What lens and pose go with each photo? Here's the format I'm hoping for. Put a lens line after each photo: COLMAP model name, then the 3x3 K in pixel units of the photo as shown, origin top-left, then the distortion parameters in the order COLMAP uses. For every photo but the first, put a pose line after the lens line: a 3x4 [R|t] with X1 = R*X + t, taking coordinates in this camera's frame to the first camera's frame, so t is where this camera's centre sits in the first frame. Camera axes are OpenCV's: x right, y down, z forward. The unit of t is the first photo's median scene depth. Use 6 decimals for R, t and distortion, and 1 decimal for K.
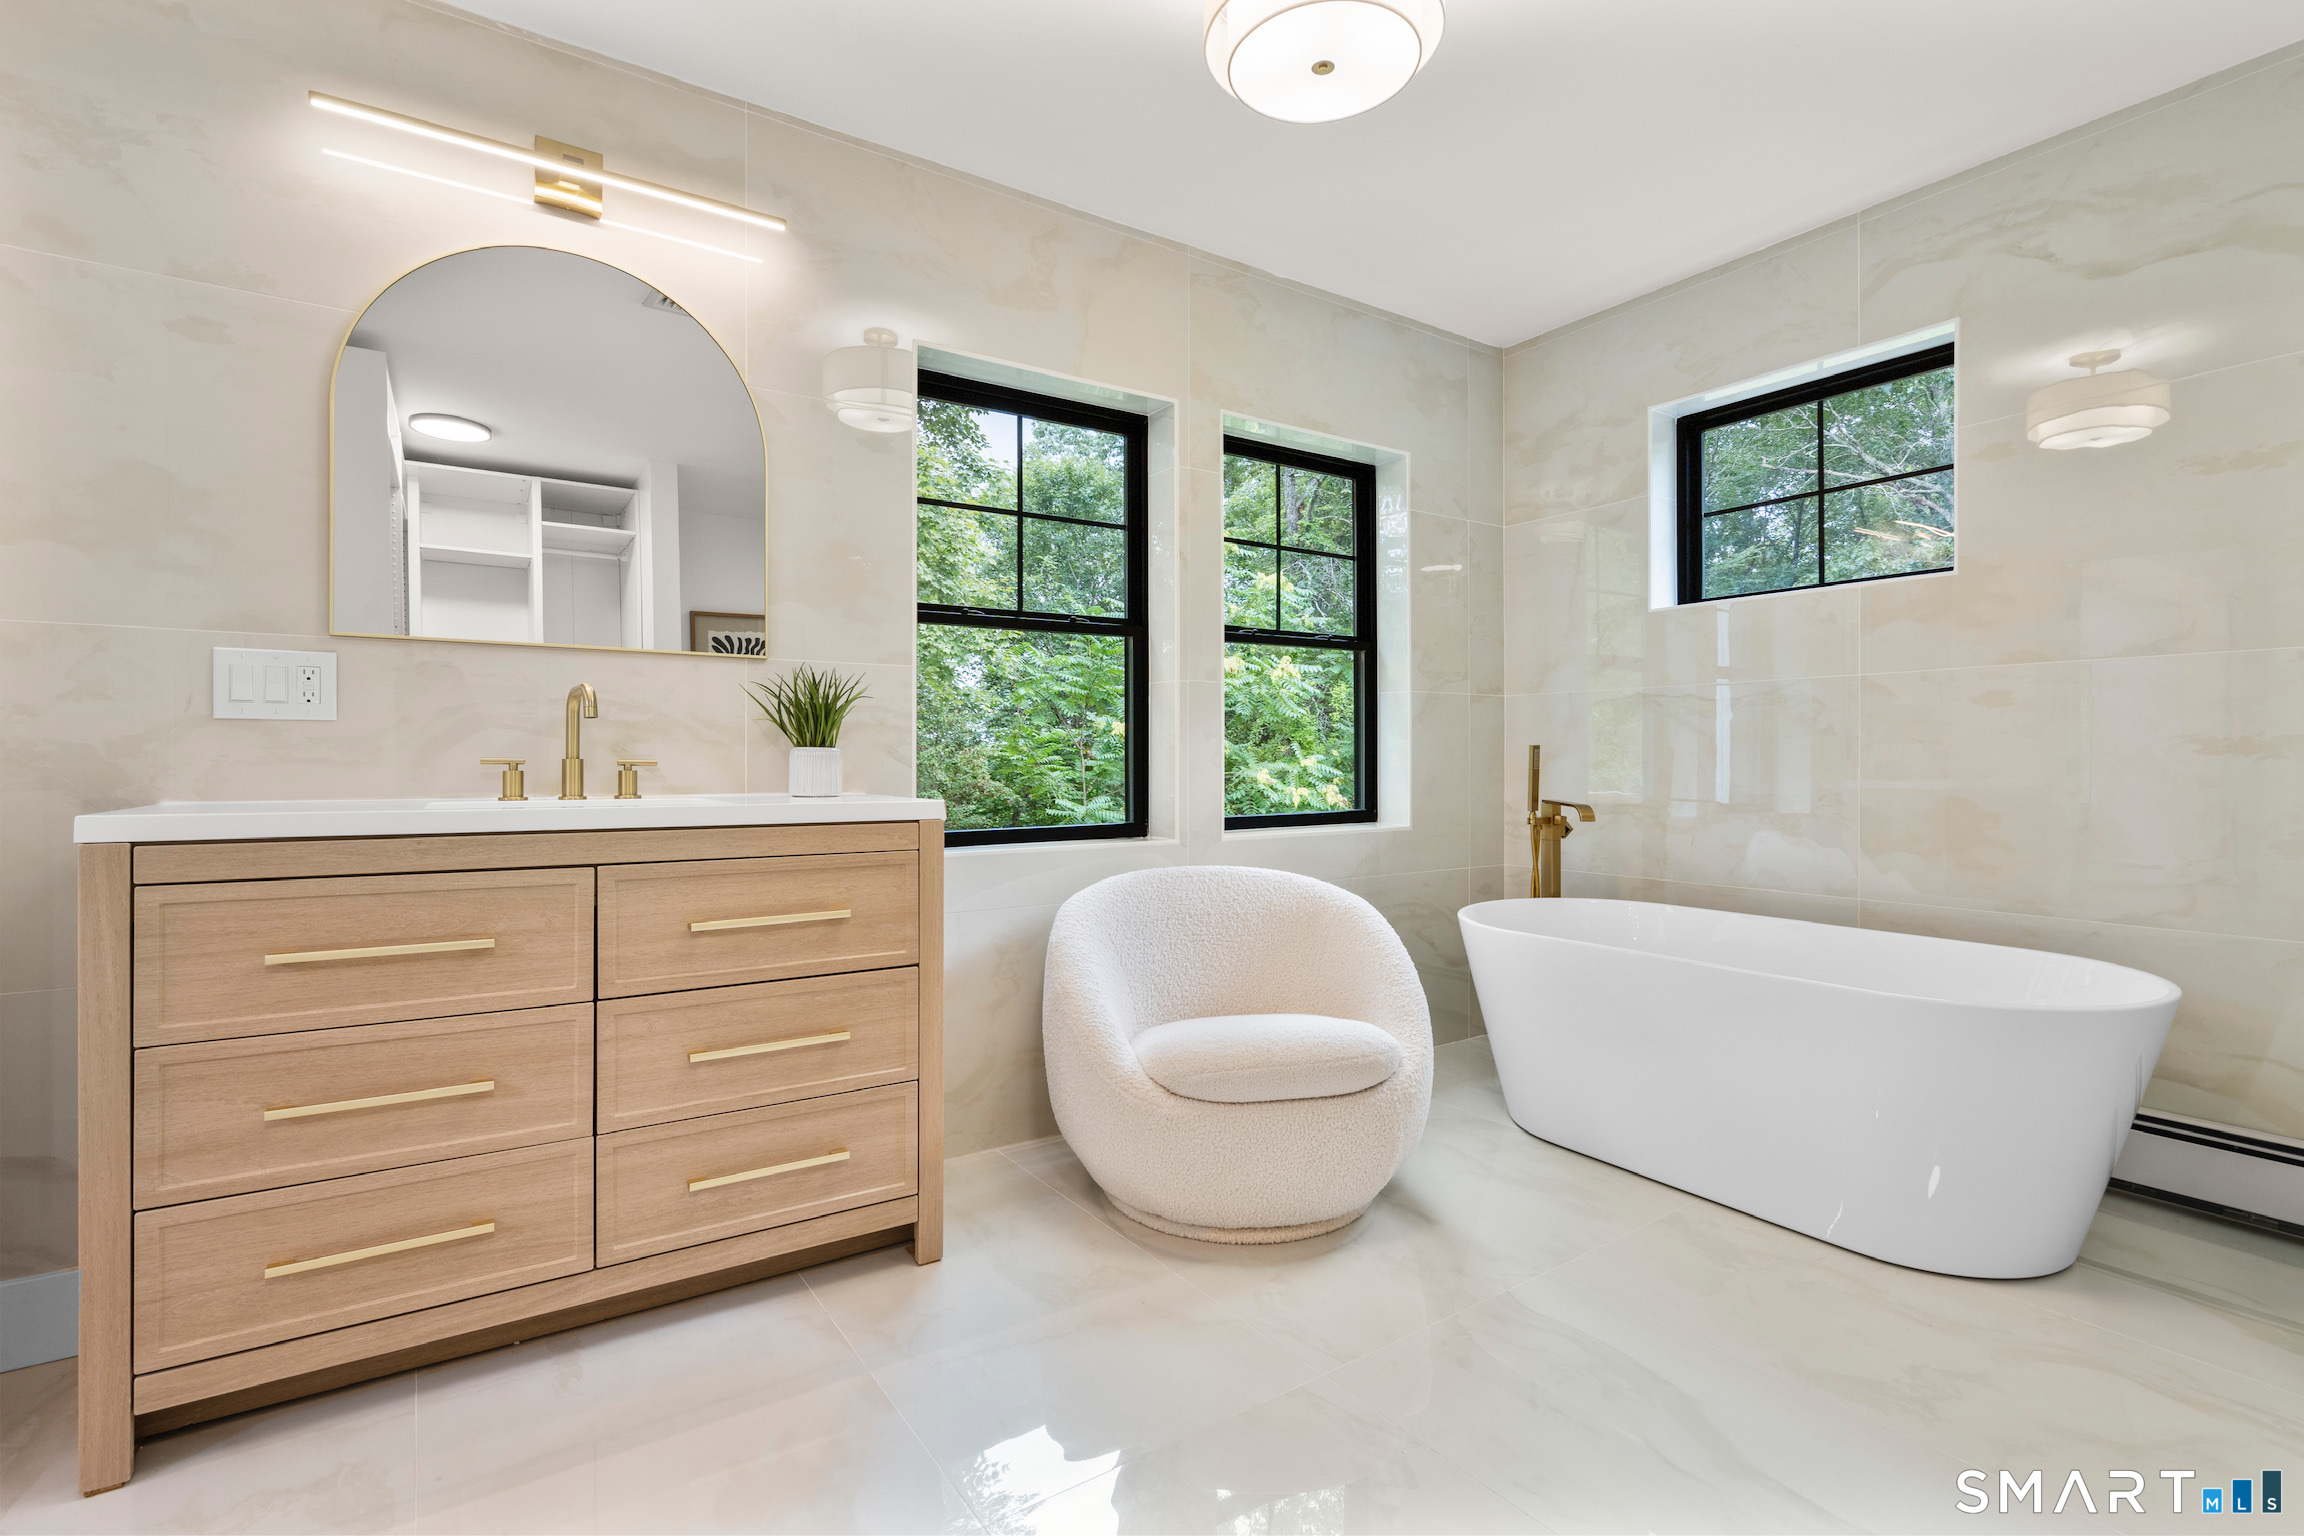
lens RADIAL K [[1038.4, 0, 1142.9], [0, 1038.4, 762.0], [0, 0, 1]] dist [-0.010991, 0.004114]
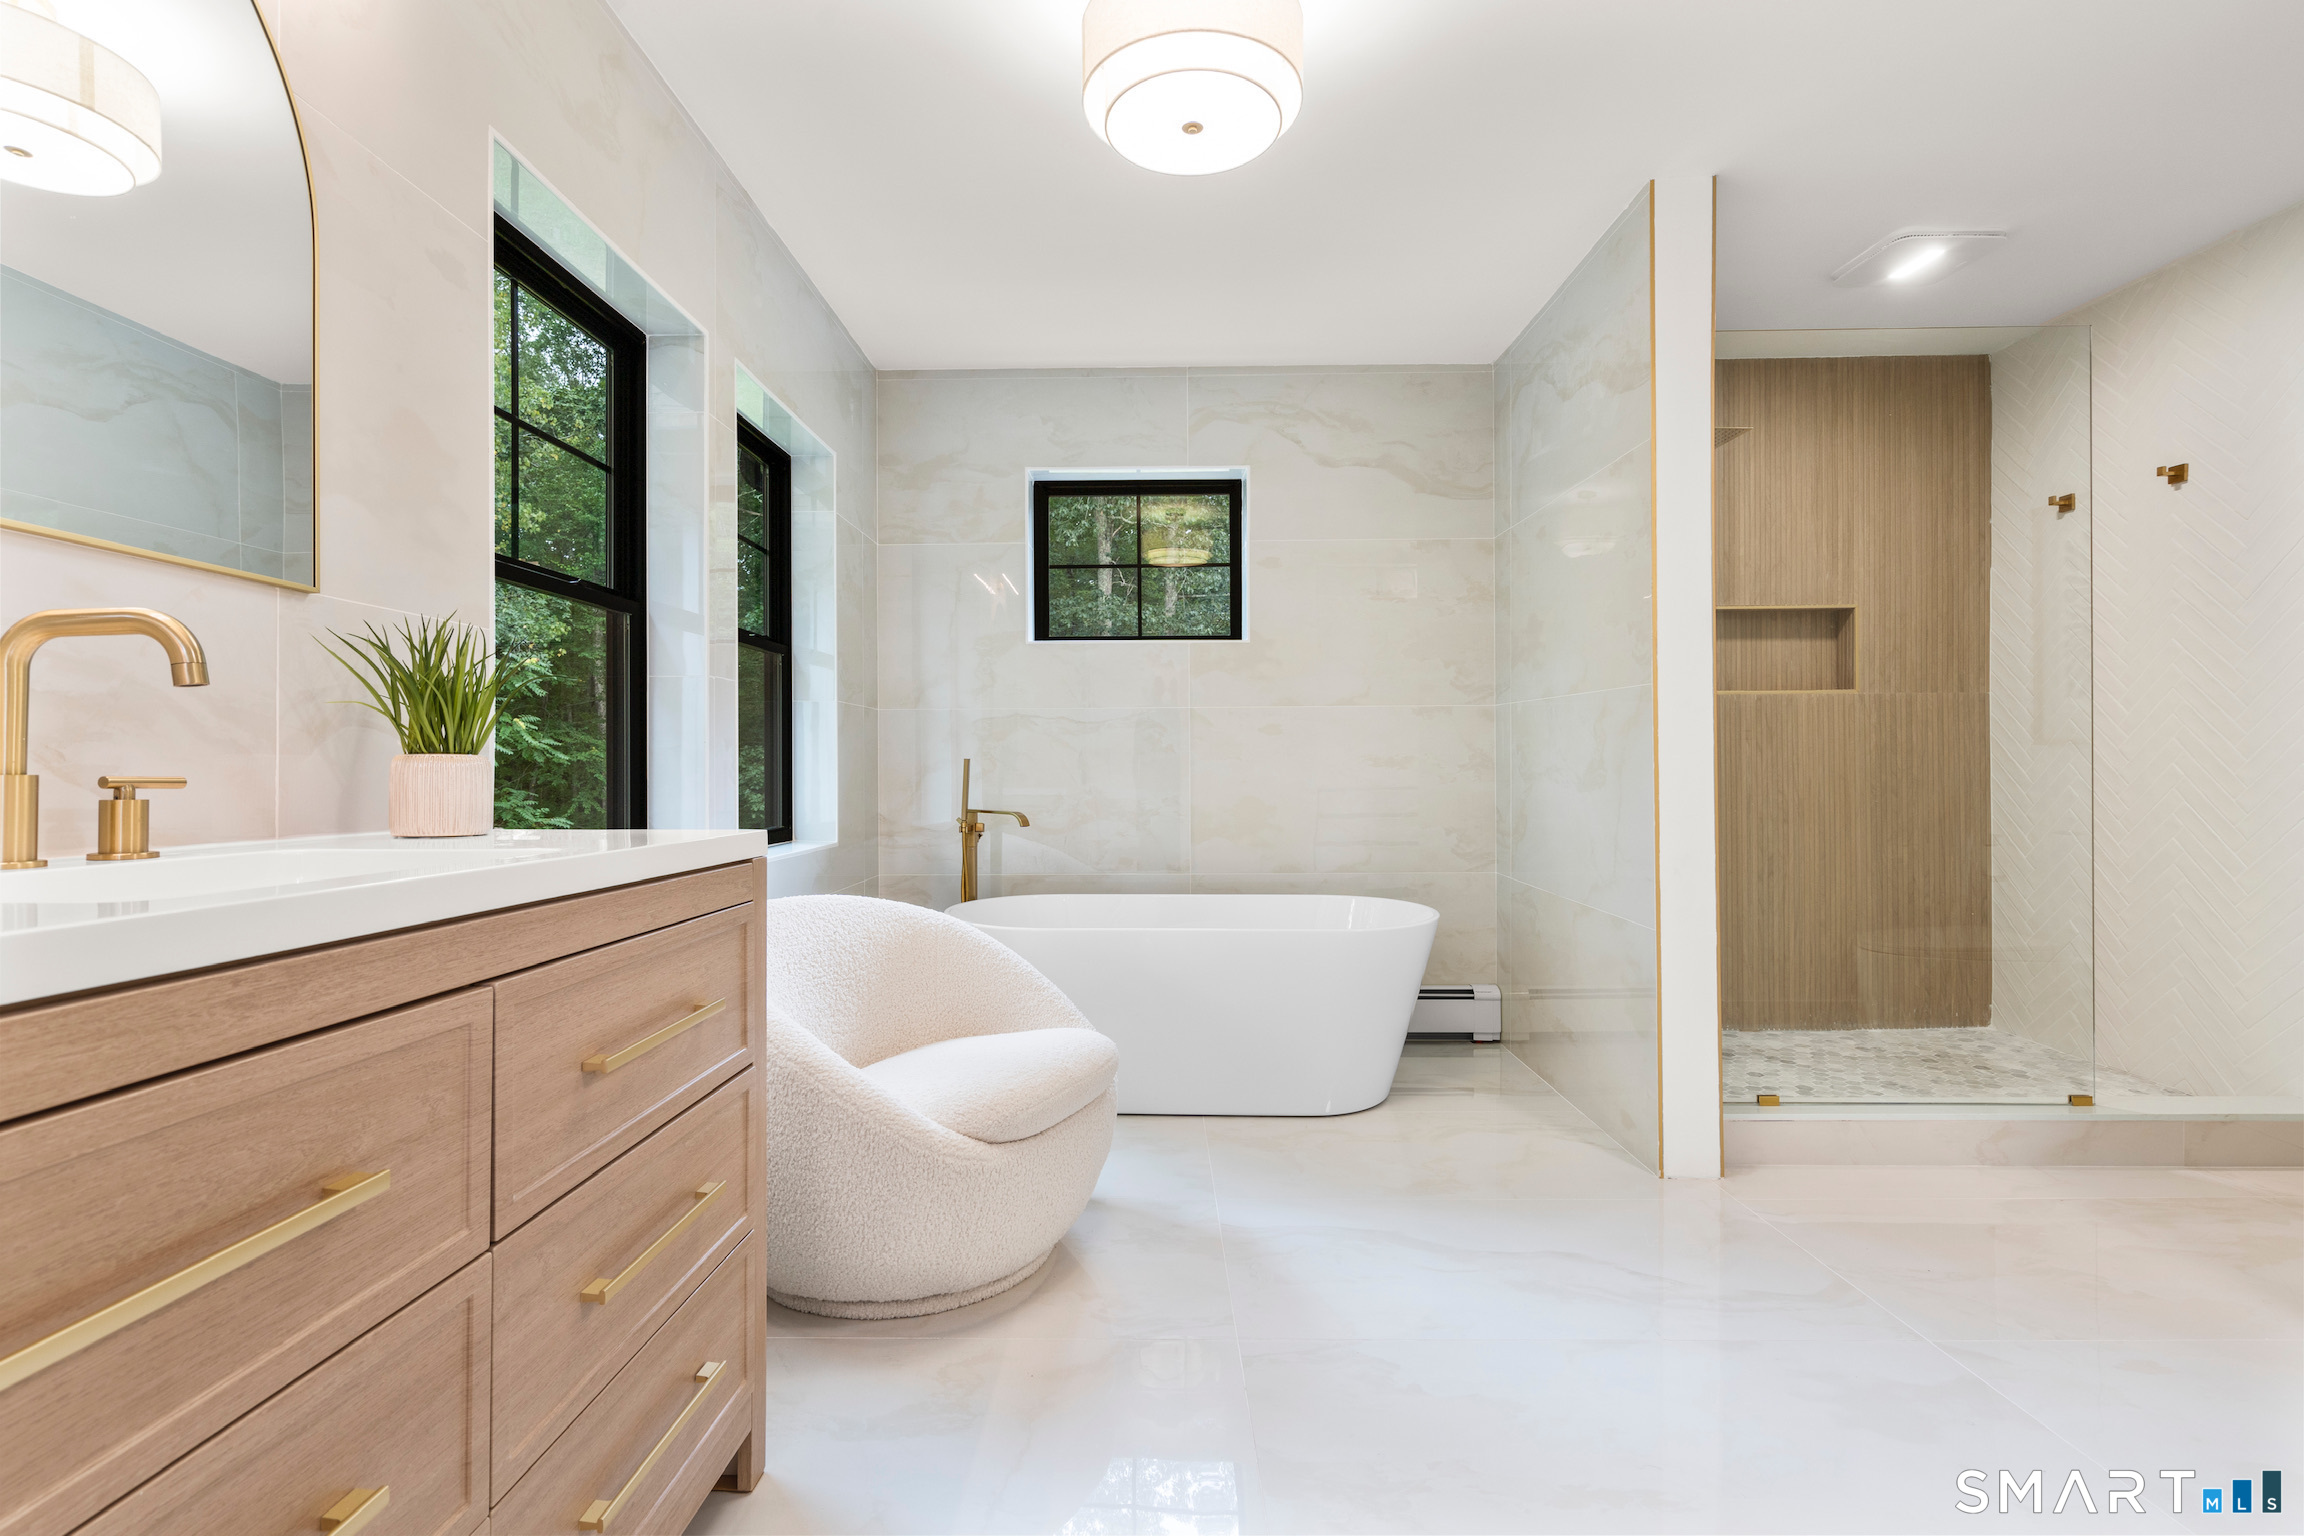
lens RADIAL K [[1038.4, 0, 1149.9], [0, 1038.4, 759.5], [0, 0, 1]] dist [-0.010991, 0.004114]
pose [[0.588257, 0.009350, 0.808620, -0.370548], [0.000980, 0.999924, -0.012275, -0.001906], [-0.808673, 0.008014, 0.588203, 0.213363]]
